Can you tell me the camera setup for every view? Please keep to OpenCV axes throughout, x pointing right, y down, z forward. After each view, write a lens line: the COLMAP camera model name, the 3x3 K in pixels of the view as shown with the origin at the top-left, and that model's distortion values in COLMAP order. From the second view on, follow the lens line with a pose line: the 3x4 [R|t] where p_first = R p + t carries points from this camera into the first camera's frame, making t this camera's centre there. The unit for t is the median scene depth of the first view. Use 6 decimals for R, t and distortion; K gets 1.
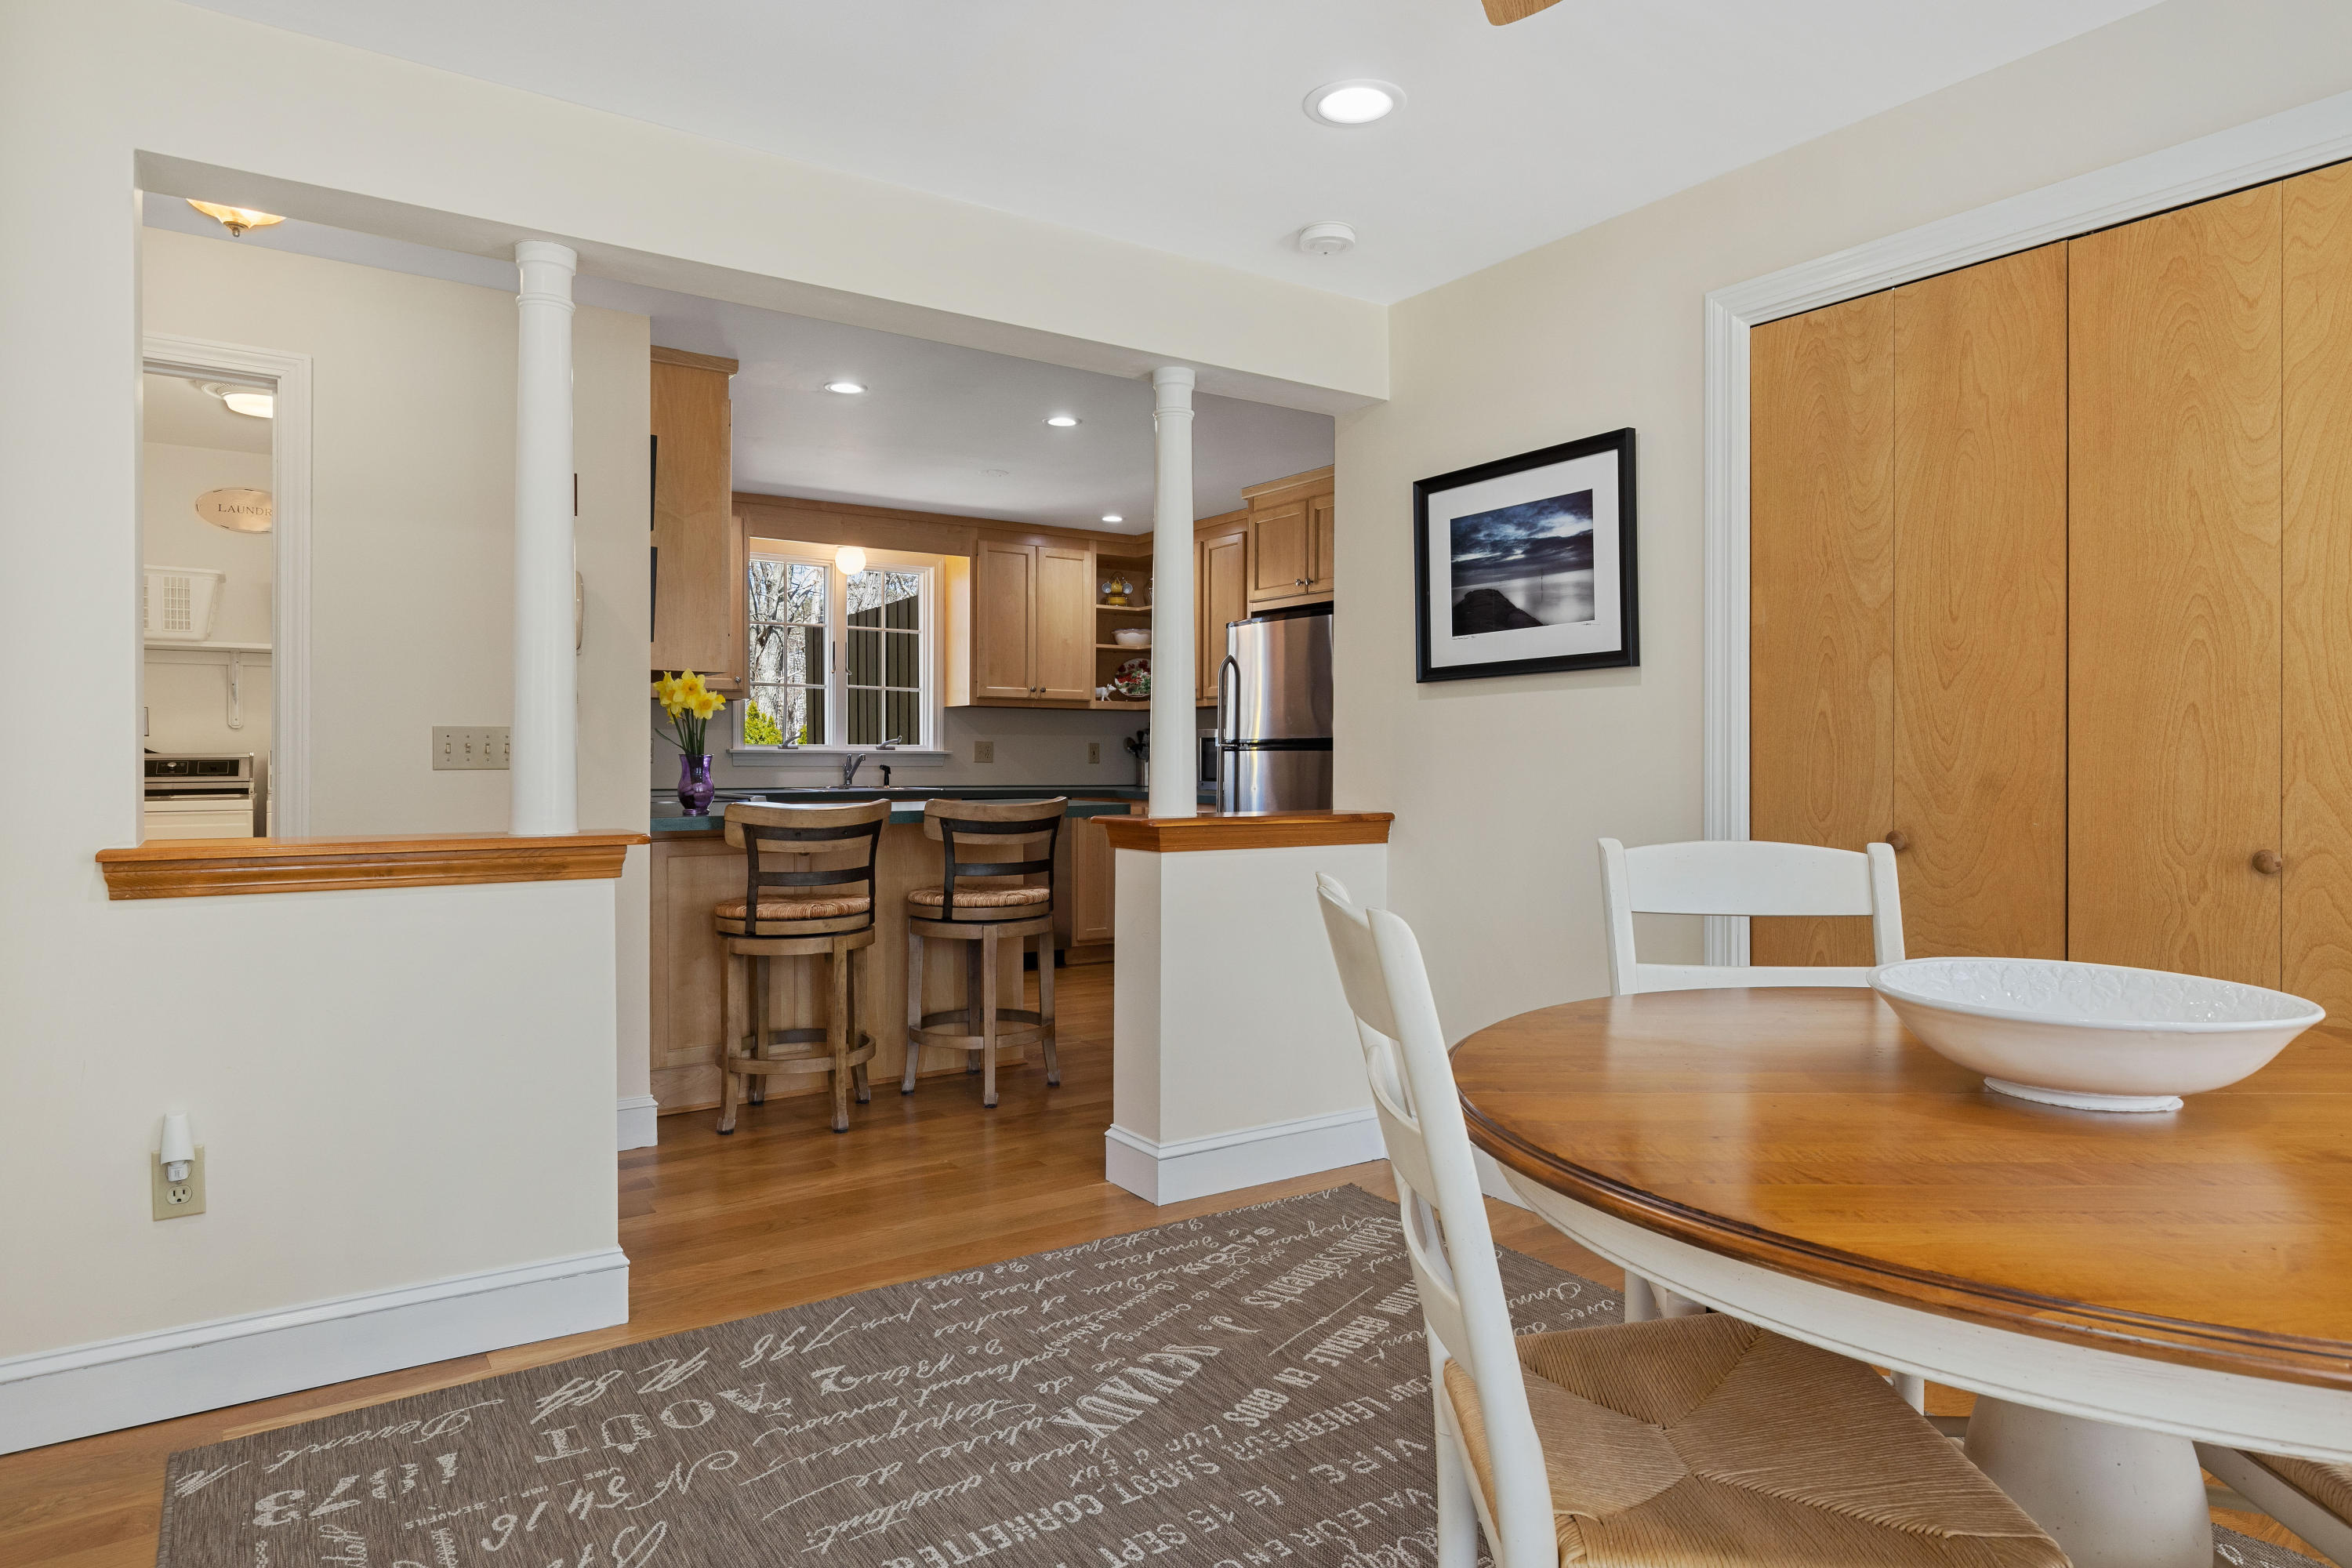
lens RADIAL K [[1466.5, 0, 1180.1], [0, 1466.5, 767.2], [0, 0, 1]] dist [0.043322, 0.000550]
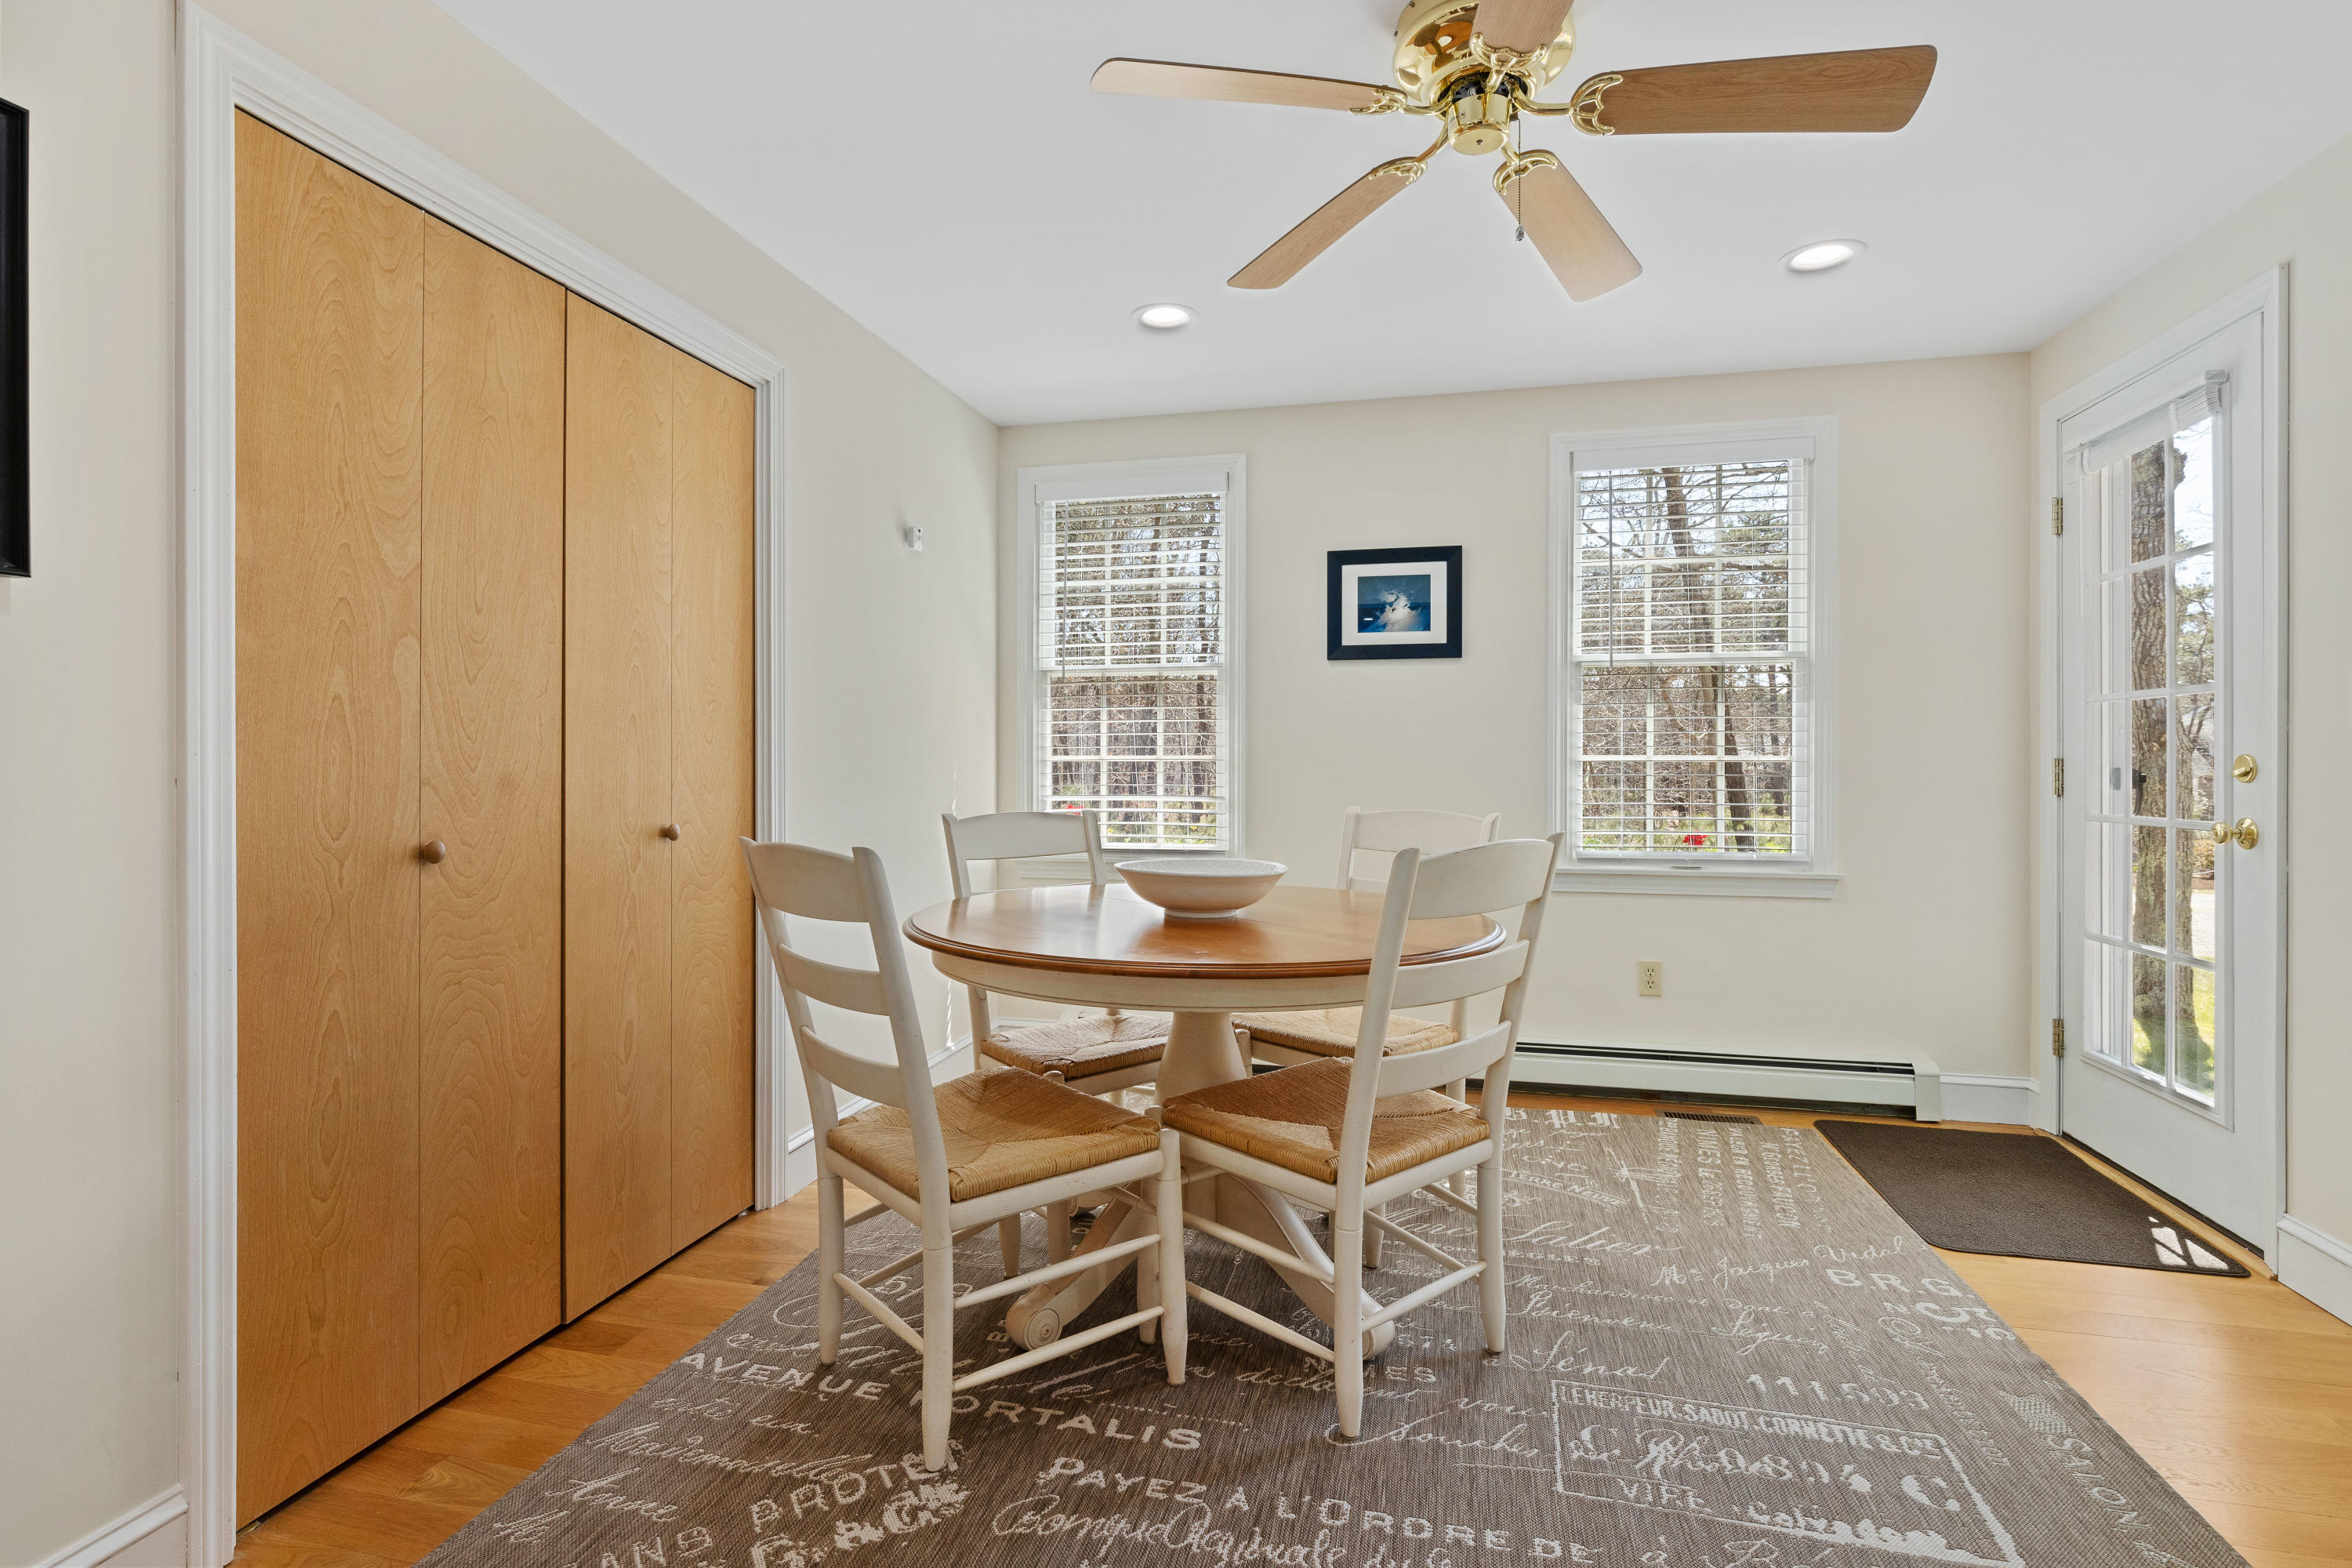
lens RADIAL K [[1108.0, 0, 1163.7], [0, 1108.0, 777.4], [0, 0, 1]] dist [-0.001043, -0.000625]
pose [[-0.663541, -0.007154, 0.748106, -0.286820], [0.010049, 0.999779, 0.018473, -0.002106], [-0.748073, 0.019775, -0.663322, 1.113650]]
